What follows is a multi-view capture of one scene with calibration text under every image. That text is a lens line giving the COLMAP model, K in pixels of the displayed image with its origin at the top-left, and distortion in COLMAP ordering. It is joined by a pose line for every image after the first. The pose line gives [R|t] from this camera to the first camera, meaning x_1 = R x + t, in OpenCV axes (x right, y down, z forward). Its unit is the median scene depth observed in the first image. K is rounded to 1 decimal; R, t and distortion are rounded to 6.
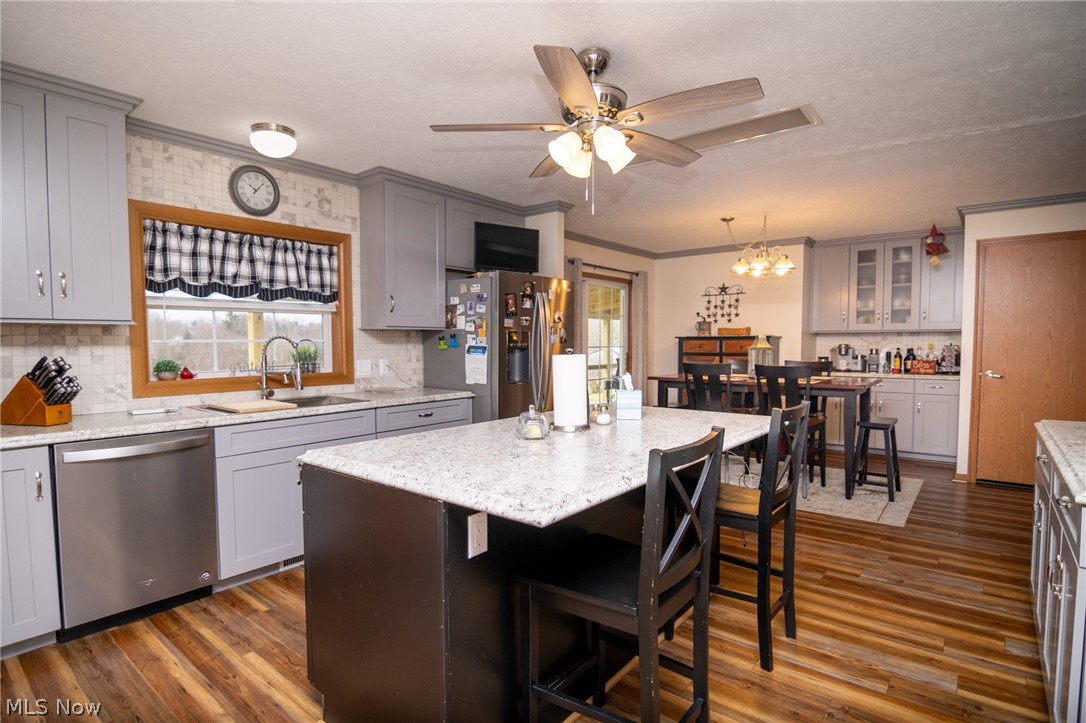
lens RADIAL K [[553.1, 0, 543.8], [0, 553.1, 369.4], [0, 0, 1]] dist [-0.007613, -0.005890]
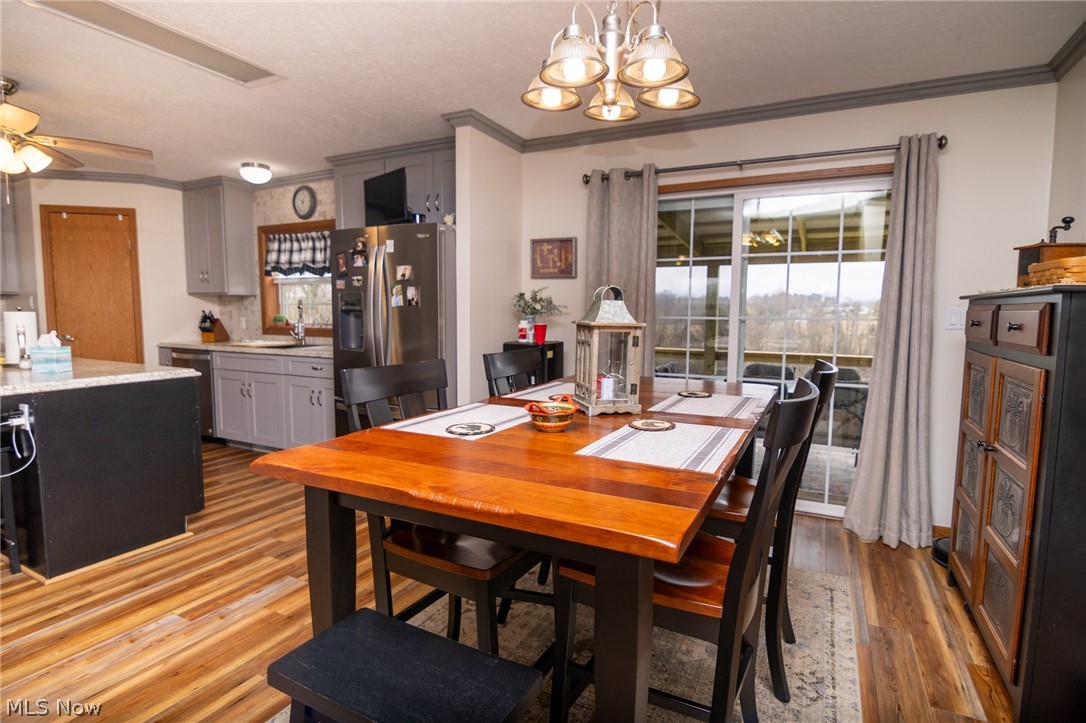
lens RADIAL K [[553.1, 0, 543.3], [0, 553.1, 359.1], [0, 0, 1]] dist [-0.007613, -0.005890]
pose [[0.199057, 0.093906, -0.975478, 1.045906], [-0.058264, 0.994772, 0.083874, -0.062745], [0.978254, 0.040140, 0.203487, 1.283018]]
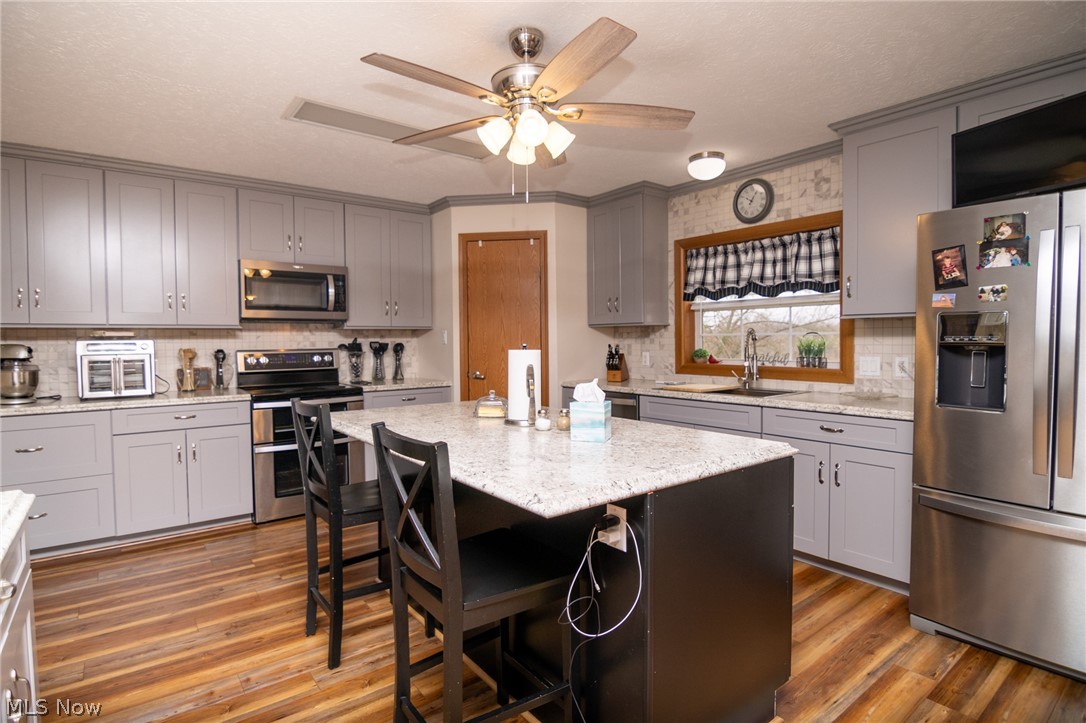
lens RADIAL K [[553.1, 0, 533.8], [0, 553.1, 357.5], [0, 0, 1]] dist [-0.007613, -0.005890]
pose [[-0.237959, 0.036686, -0.970582, 0.658093], [-0.041319, 0.997999, 0.047853, -0.038763], [0.970396, 0.051491, -0.235967, 0.809136]]
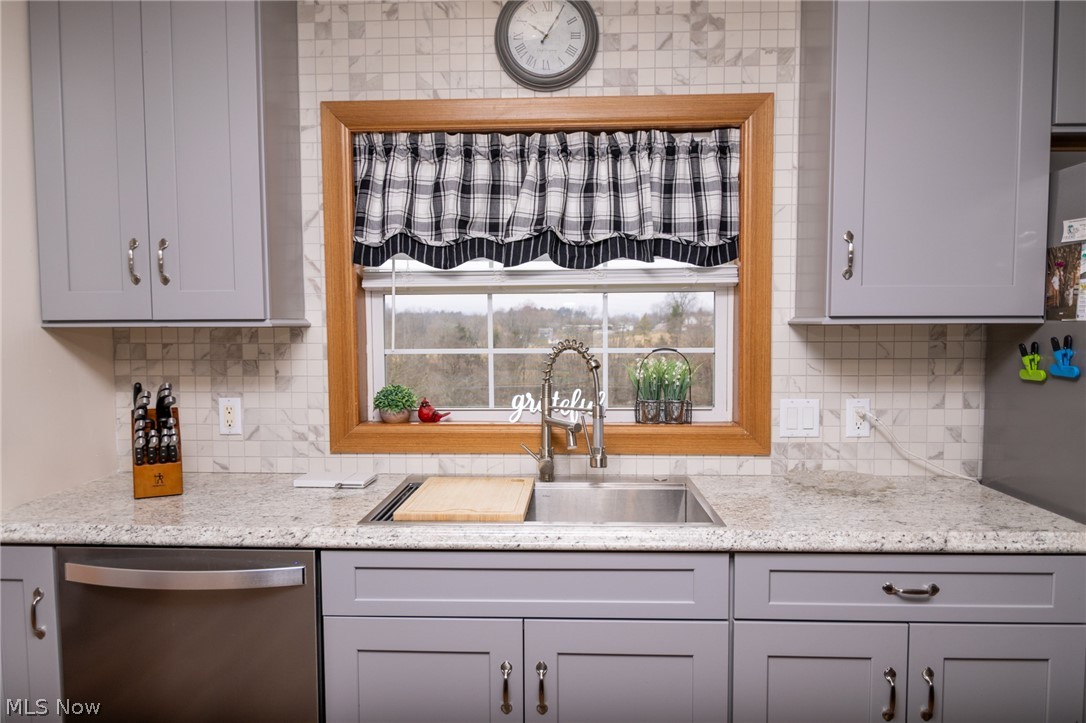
lens RADIAL K [[751.8, 0, 536.8], [0, 751.8, 372.6], [0, 0, 1]] dist [0.002988, -0.003873]
pose [[0.591025, 0.047883, -0.805230, 0.006631], [-0.039060, 0.998764, 0.030722, -0.052320], [0.805707, 0.013295, 0.592166, 0.584848]]
